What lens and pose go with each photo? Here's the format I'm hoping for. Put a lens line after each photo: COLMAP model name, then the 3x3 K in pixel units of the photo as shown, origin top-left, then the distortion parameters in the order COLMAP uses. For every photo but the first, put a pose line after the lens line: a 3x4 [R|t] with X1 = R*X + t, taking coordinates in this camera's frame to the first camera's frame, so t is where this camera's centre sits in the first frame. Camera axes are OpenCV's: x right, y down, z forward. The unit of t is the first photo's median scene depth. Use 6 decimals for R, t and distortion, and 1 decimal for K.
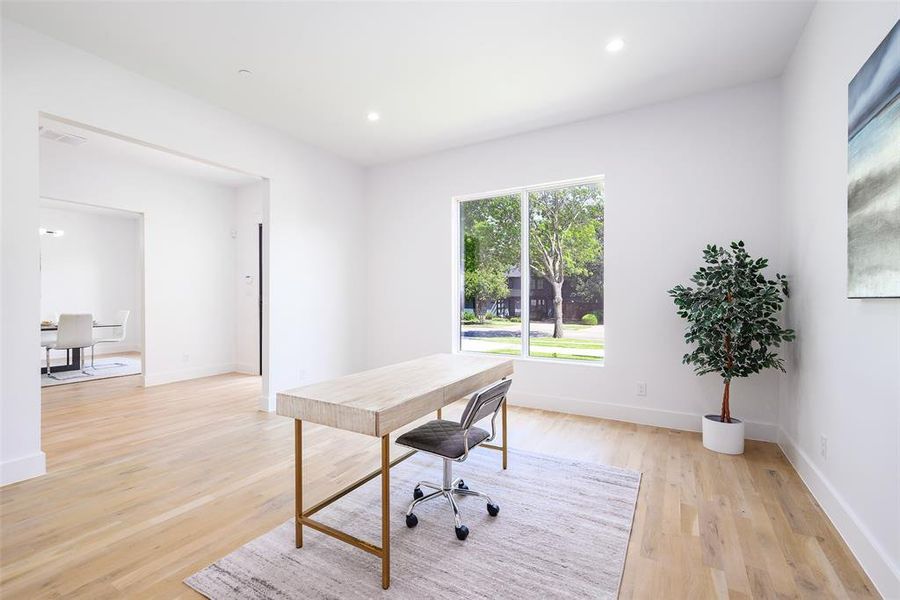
lens RADIAL K [[394.3, 0, 449.3], [0, 394.3, 300.1], [0, 0, 1]] dist [-0.000901, 0.000075]
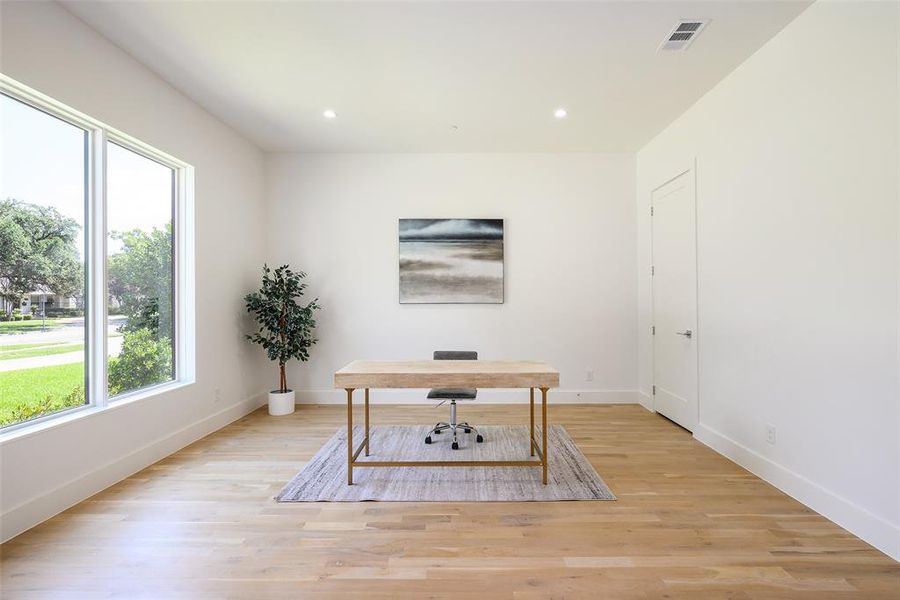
lens RADIAL K [[463.8, 0, 449.6], [0, 463.8, 301.3], [0, 0, 1]] dist [-0.000952, -0.000120]
pose [[-0.495211, -0.001060, 0.868772, -1.040424], [0.003253, 0.999990, 0.003075, -0.018170], [-0.868767, 0.004349, -0.495203, 1.335350]]
